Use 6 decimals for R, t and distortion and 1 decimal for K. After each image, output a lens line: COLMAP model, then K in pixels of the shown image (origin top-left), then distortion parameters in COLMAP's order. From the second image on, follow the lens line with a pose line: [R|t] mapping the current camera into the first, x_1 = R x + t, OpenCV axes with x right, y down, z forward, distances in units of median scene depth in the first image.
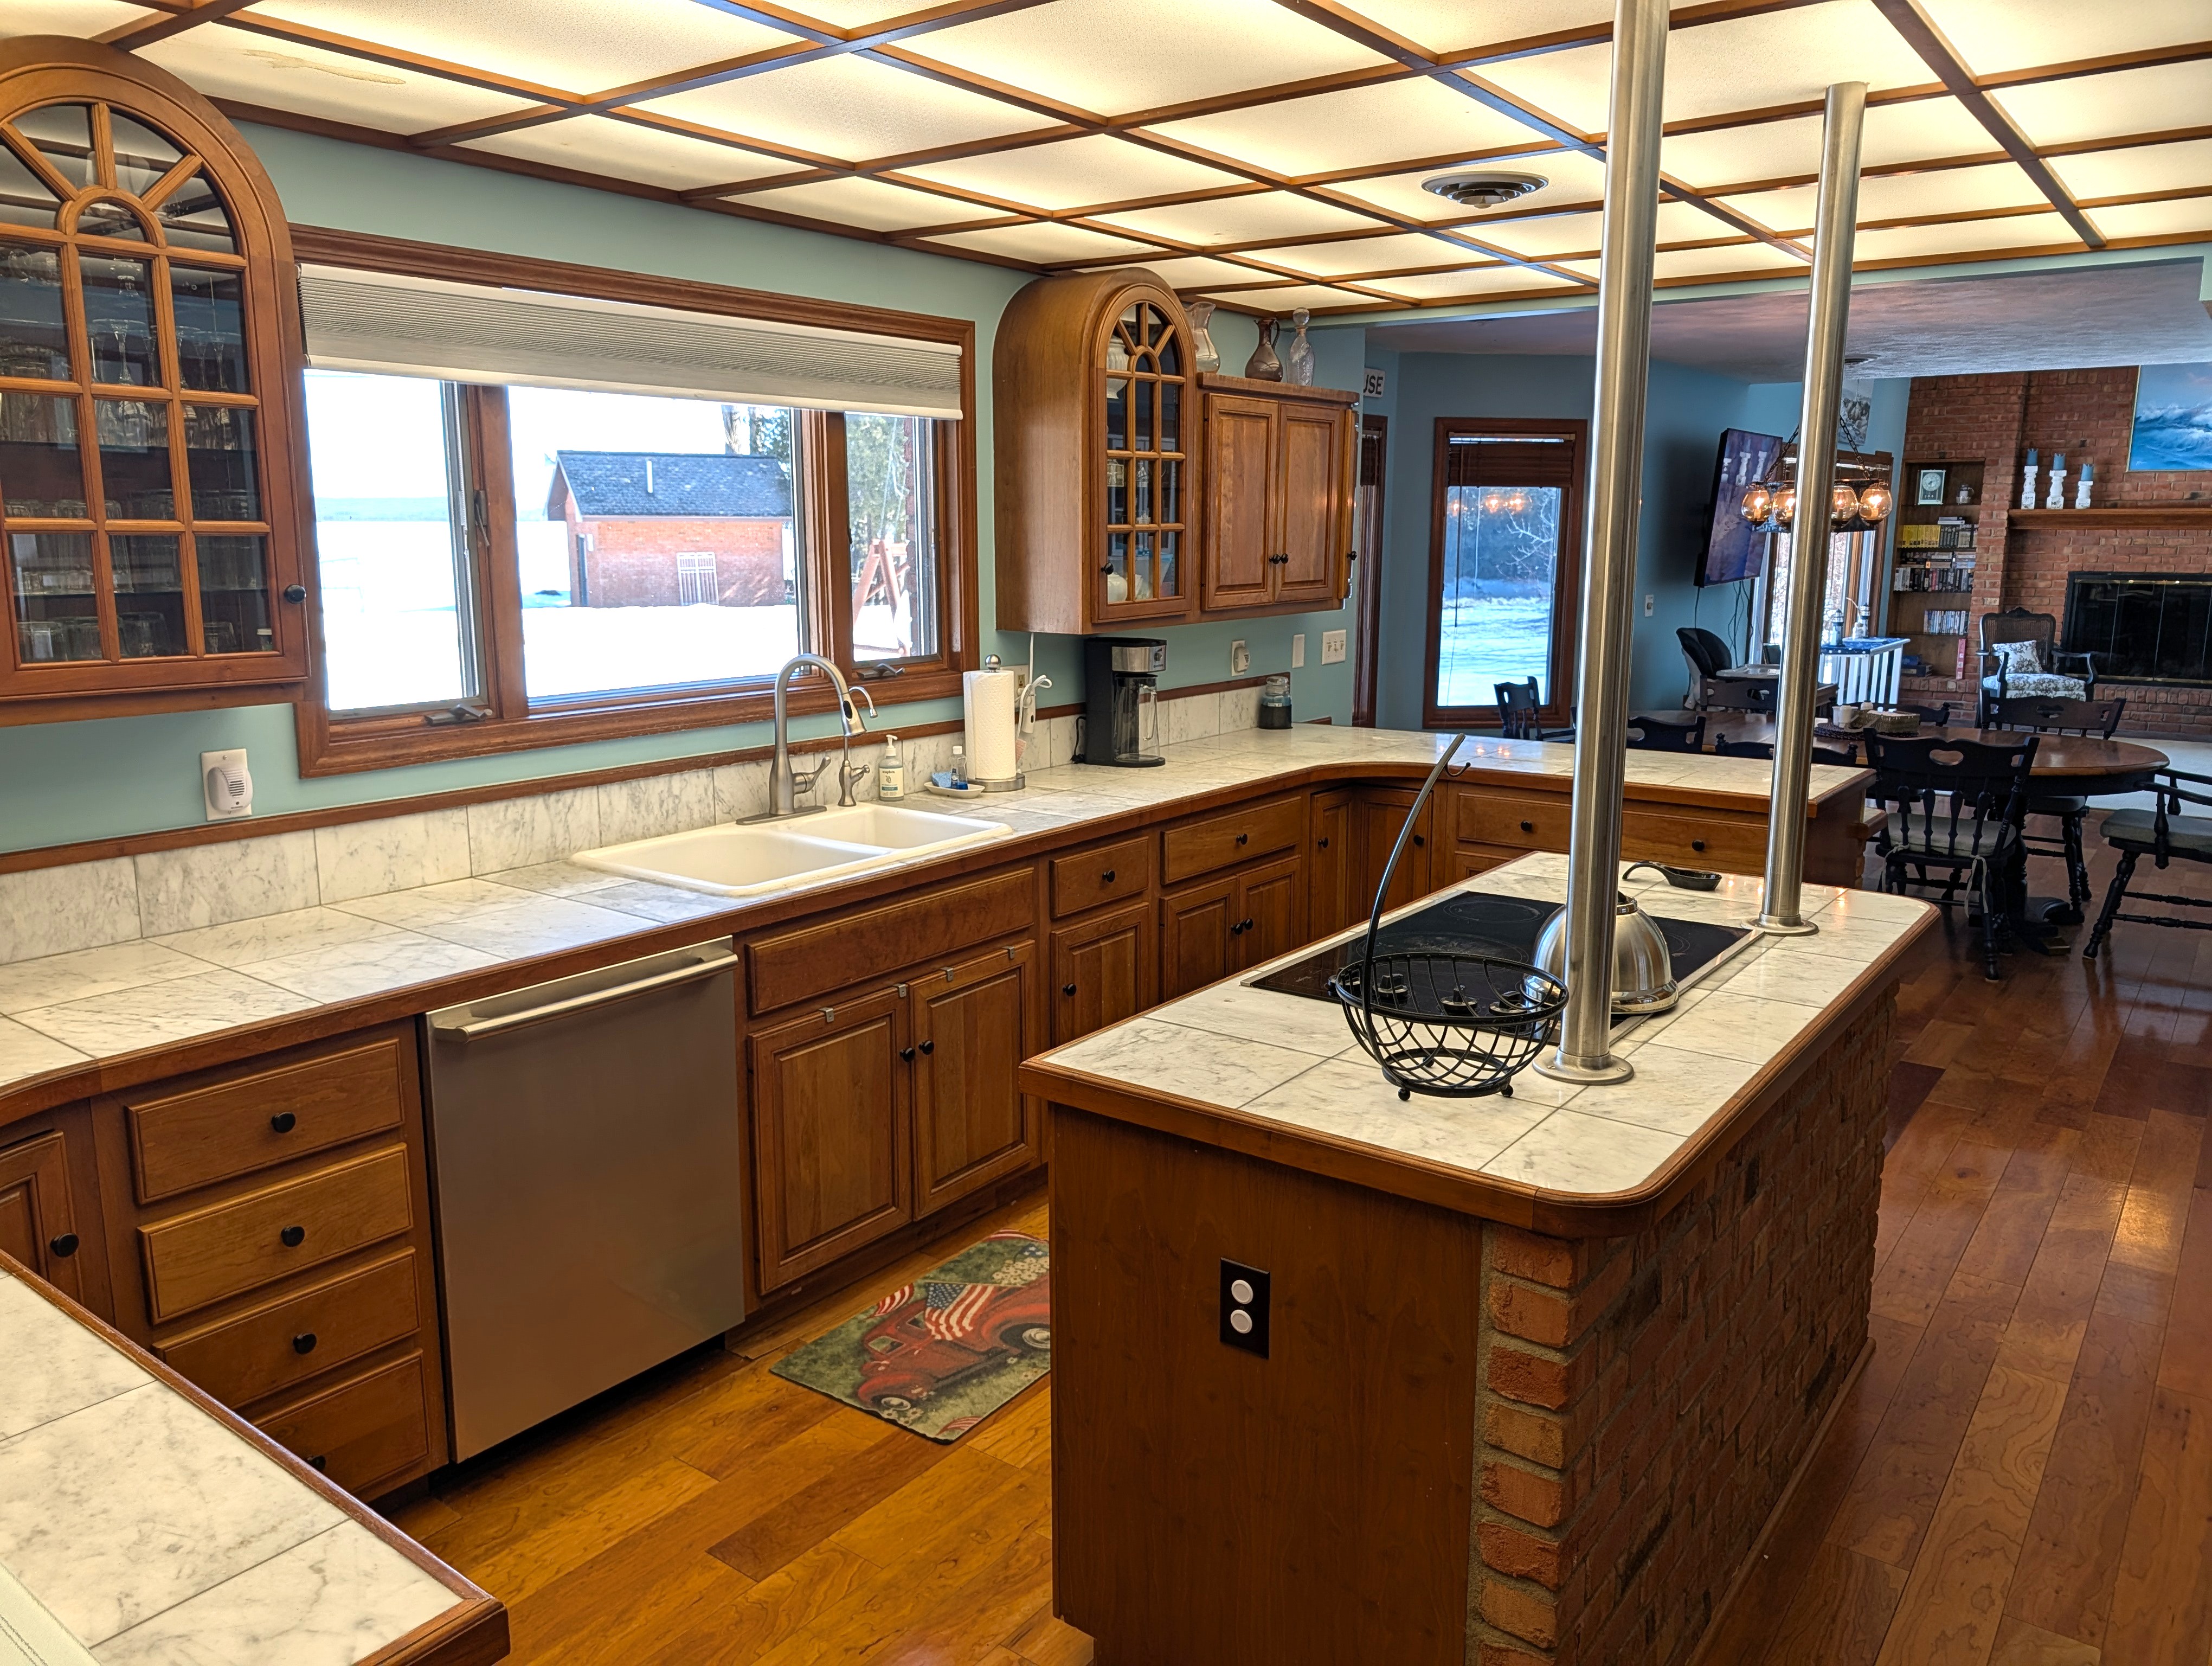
lens RADIAL K [[1603.1, 0, 1081.9], [0, 1603.1, 830.7], [0, 0, 1]] dist [0.036610, -0.032164]
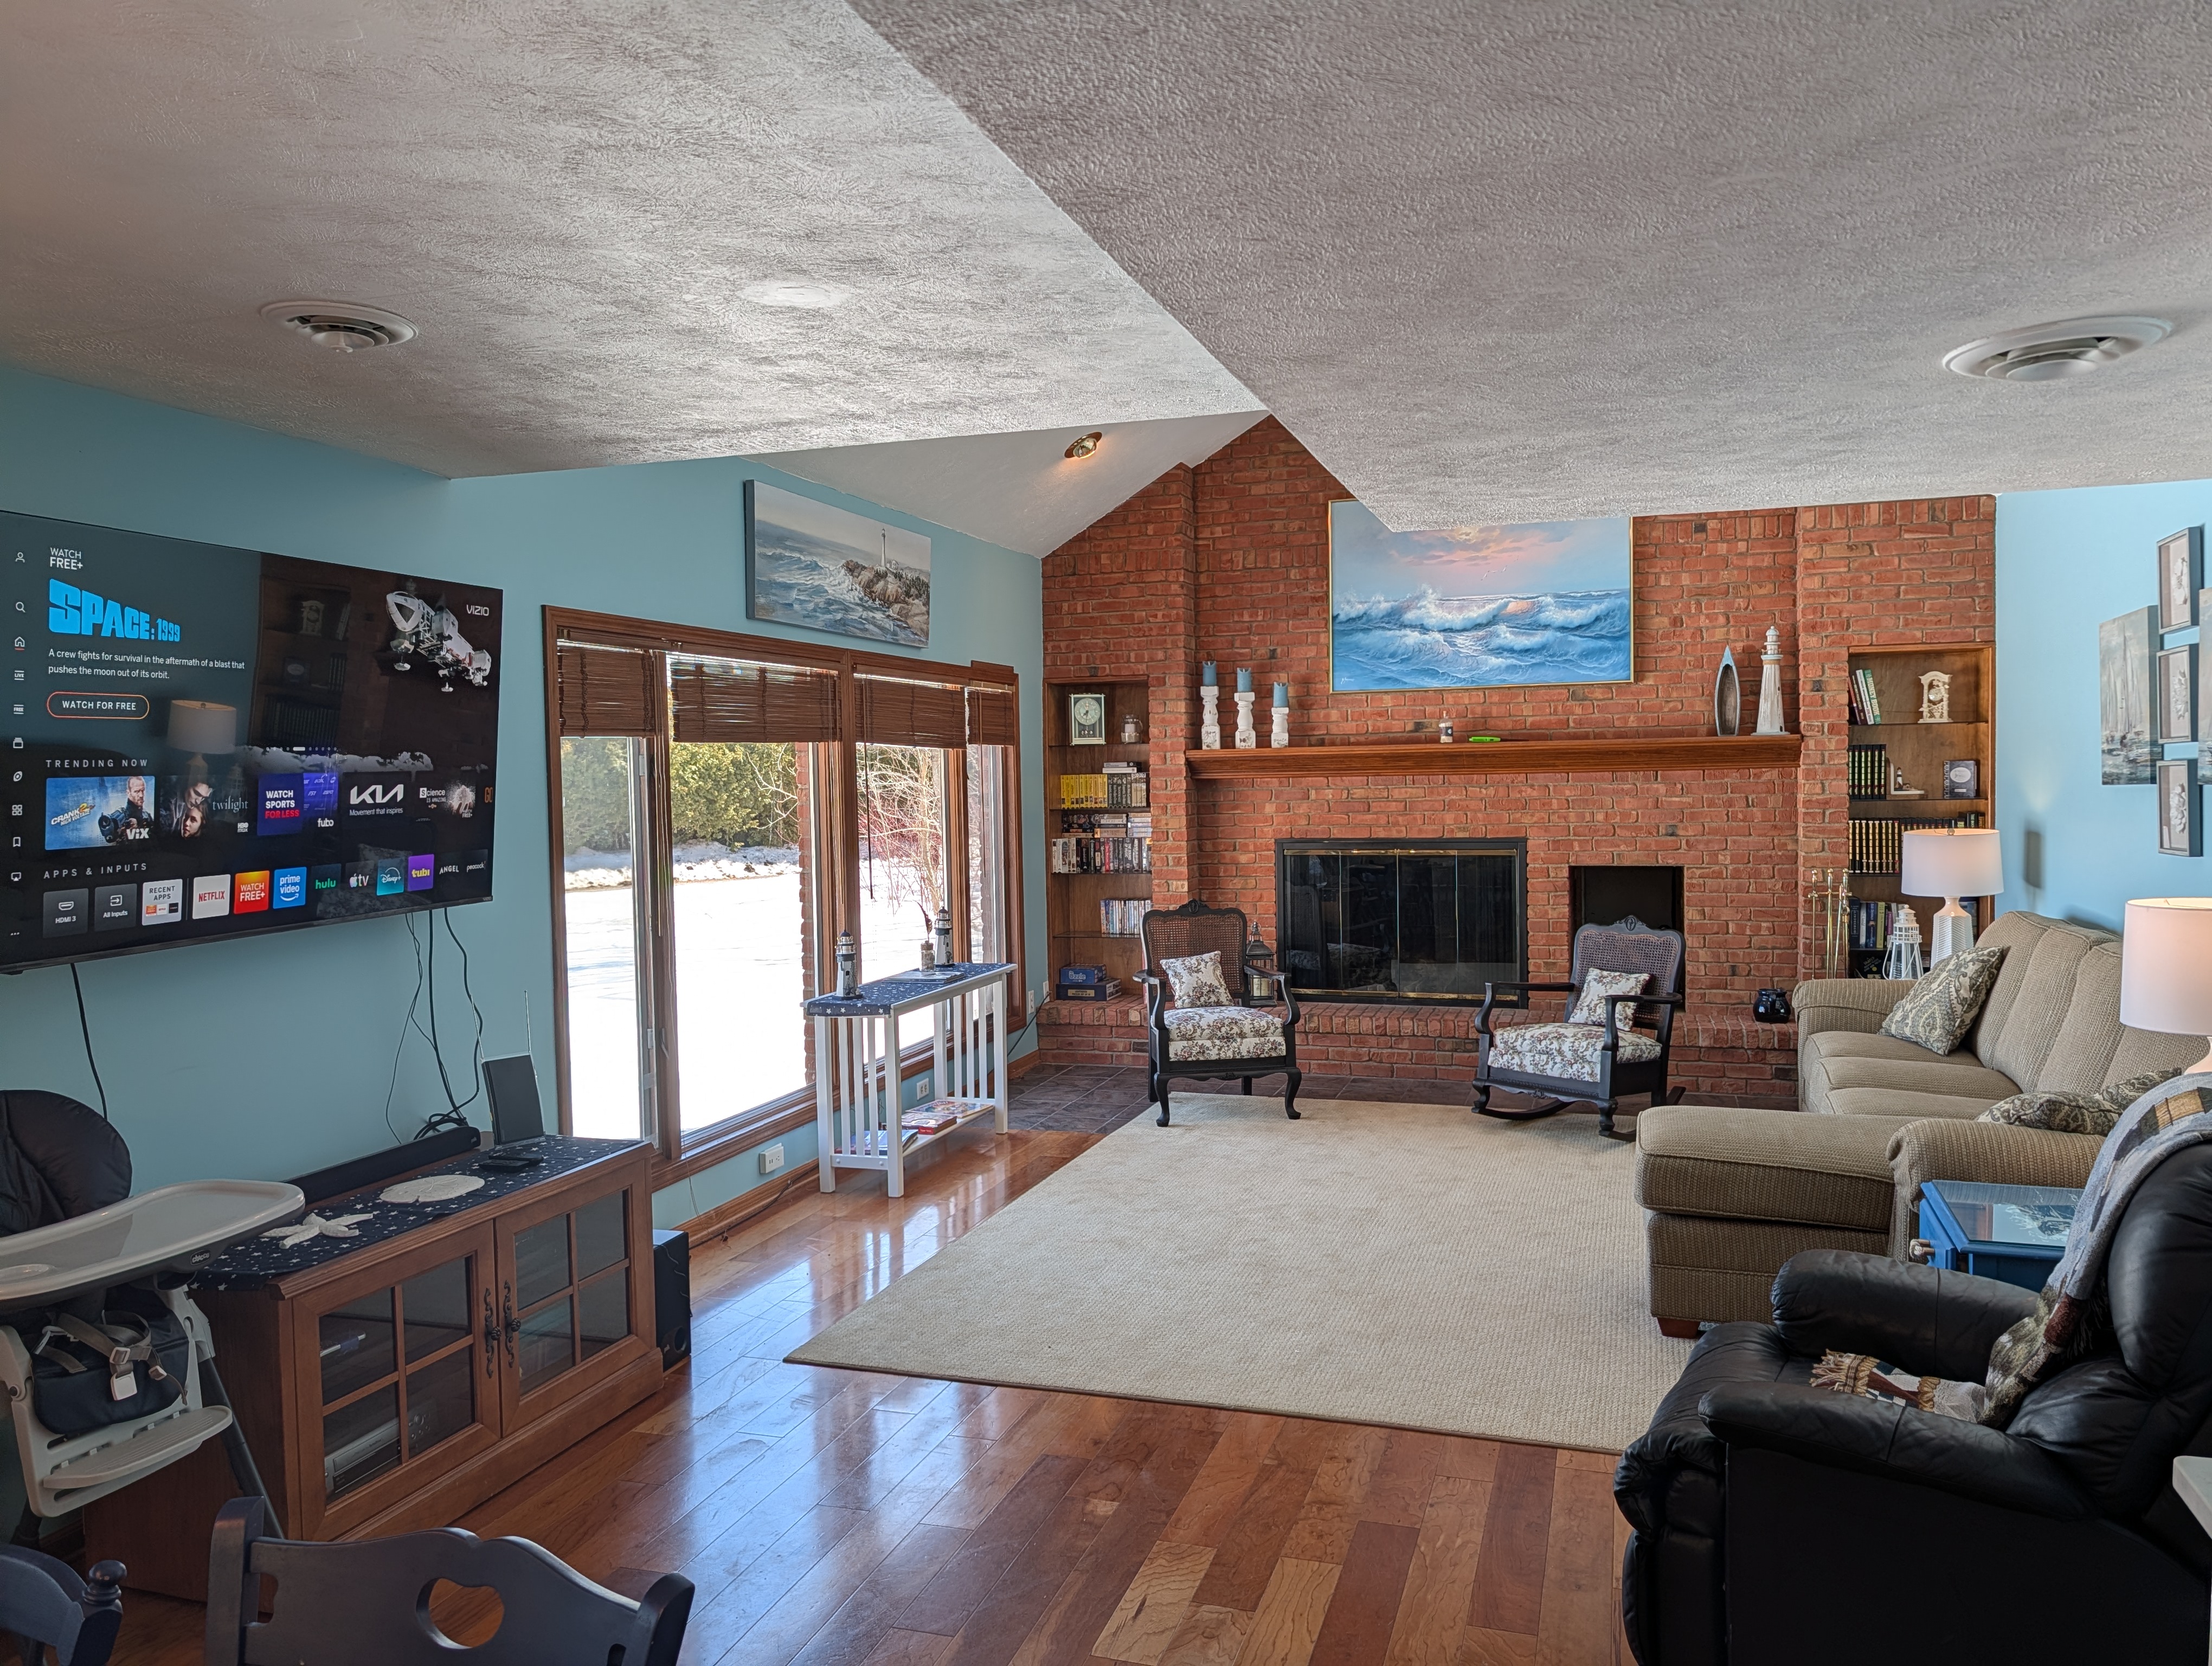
lens RADIAL K [[1603.1, 0, 1115.1], [0, 1603.1, 848.4], [0, 0, 1]] dist [0.036610, -0.032164]
pose [[0.946152, -0.035653, 0.321754, 0.332599], [0.080383, 0.988663, -0.126826, -0.077082], [-0.313584, 0.145860, 0.938291, 0.395849]]
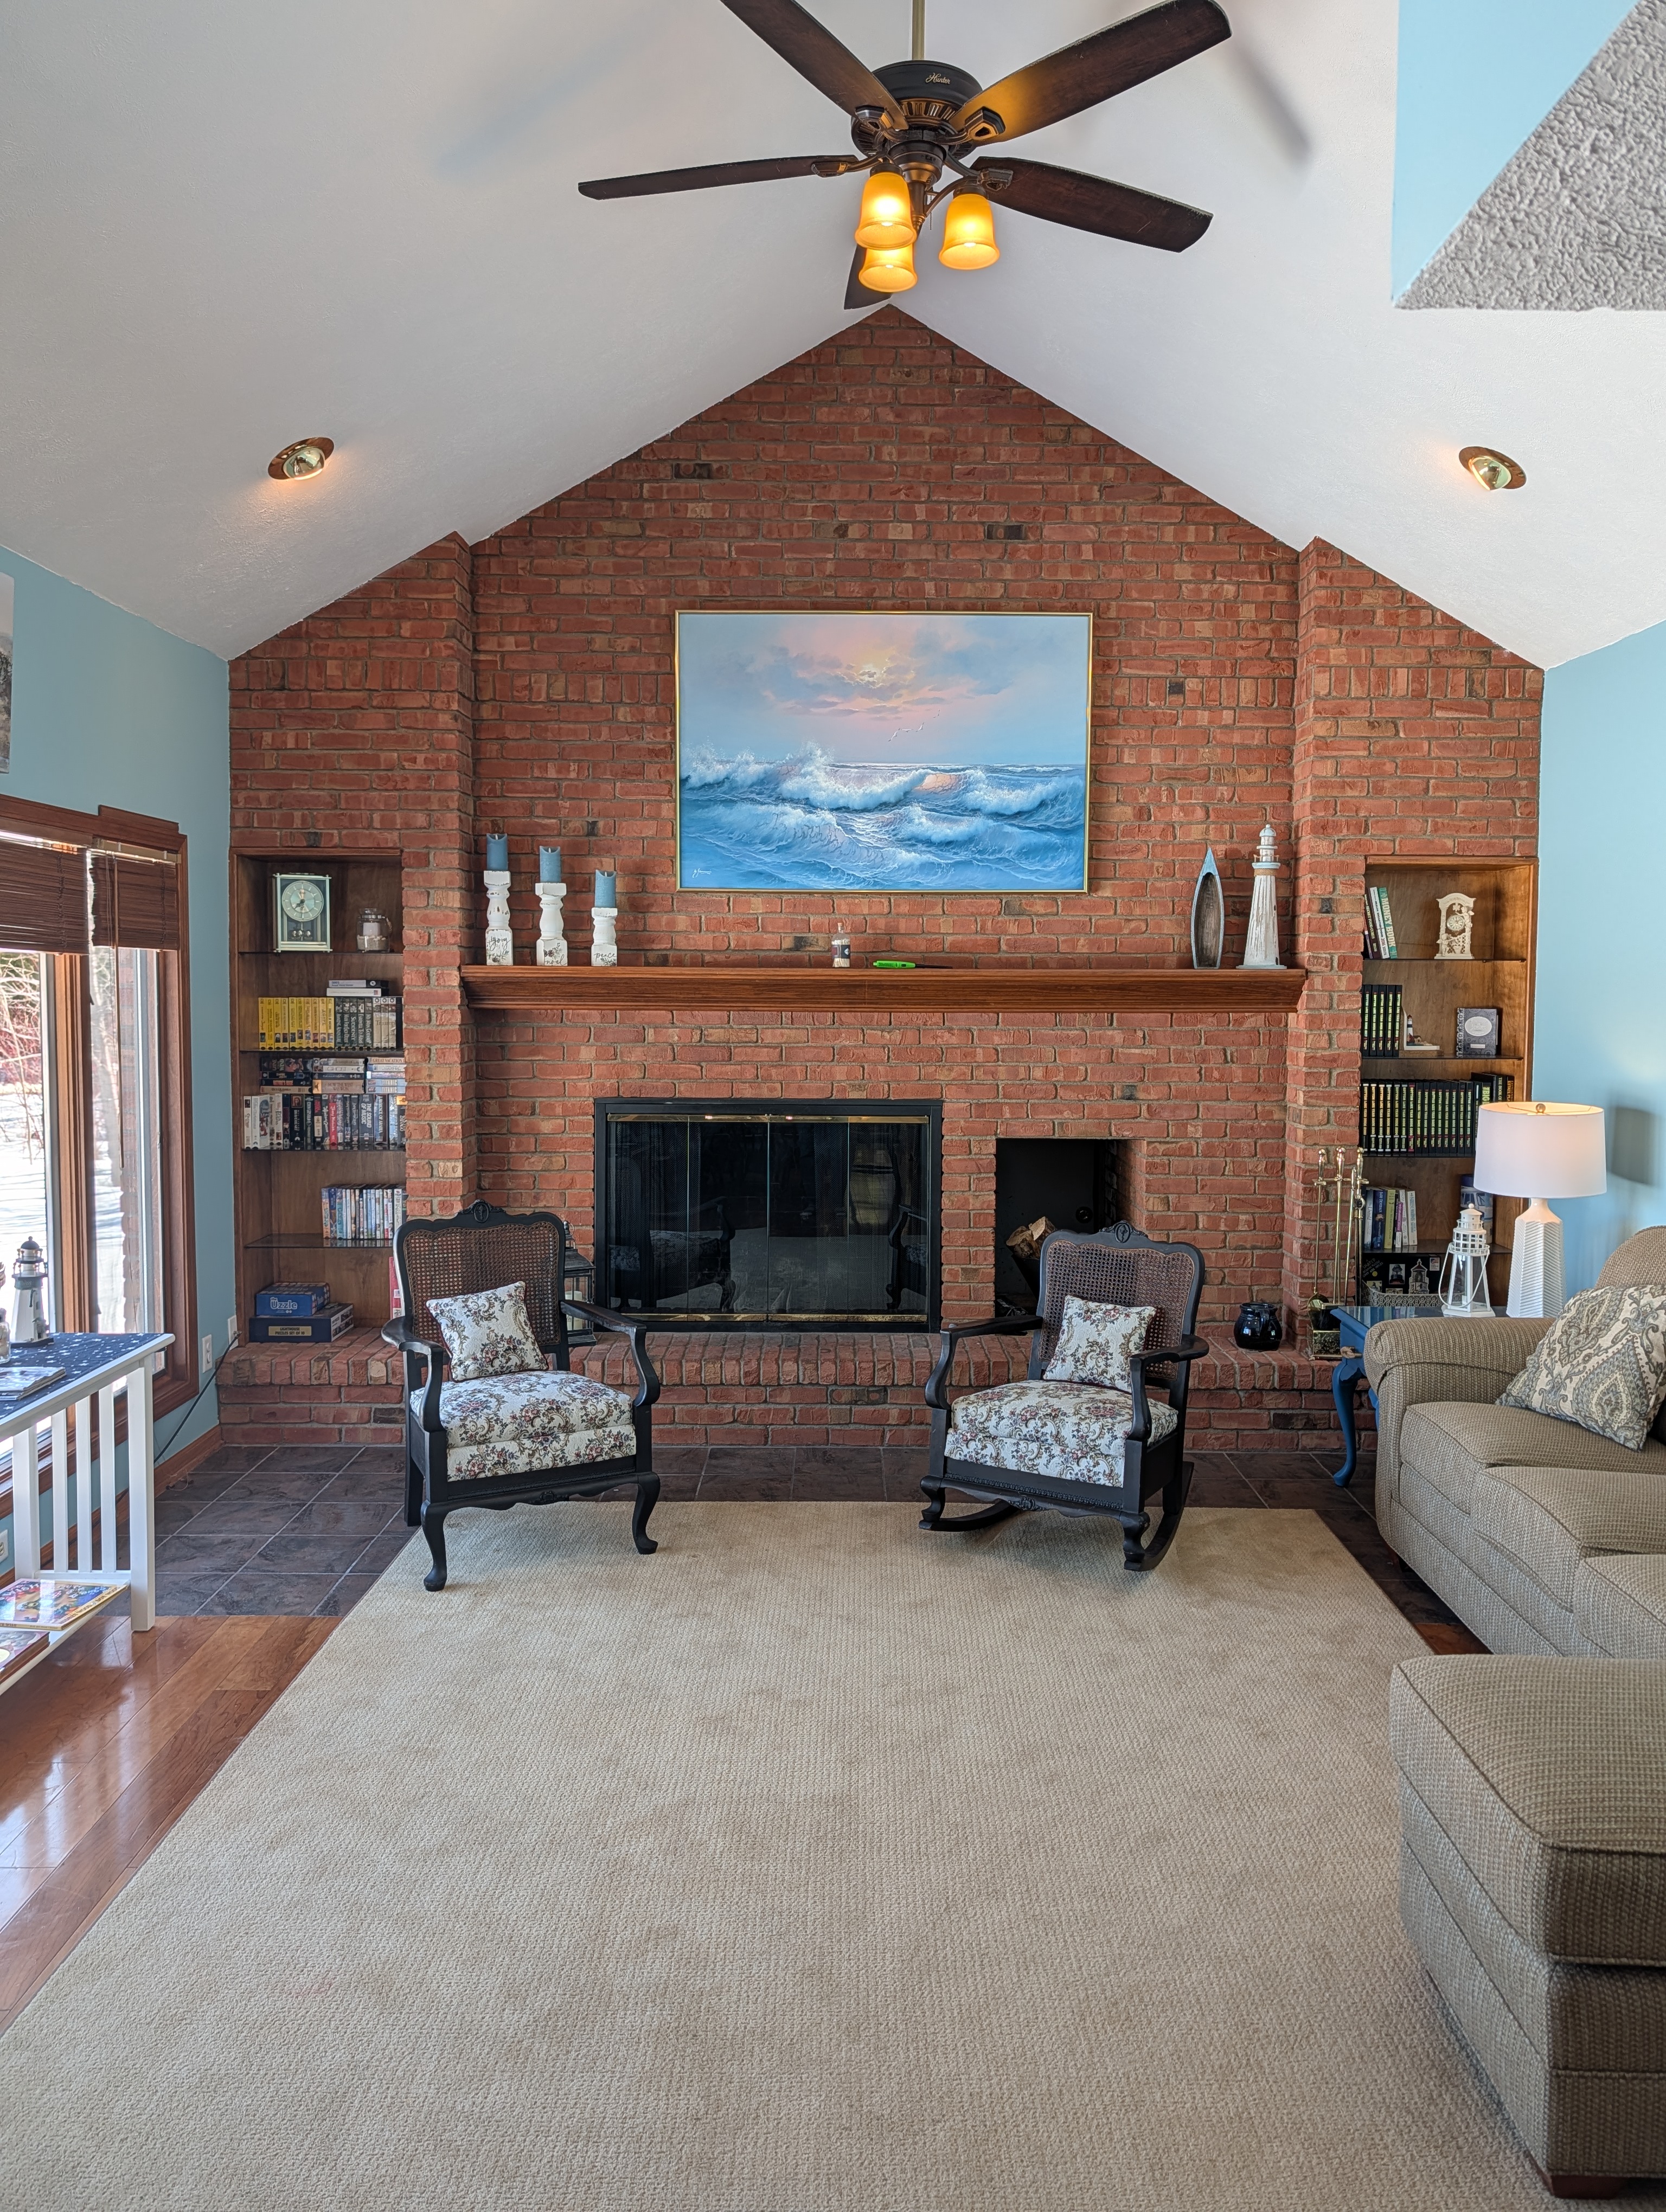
lens RADIAL K [[1603.1, 0, 856.4], [0, 1603.1, 1080.1], [0, 0, 1]] dist [0.036610, -0.032164]
pose [[0.796307, -0.034117, 0.603930, 0.393845], [0.107103, 0.990586, -0.085259, -0.118544], [-0.595336, 0.132575, 0.792464, 0.592516]]
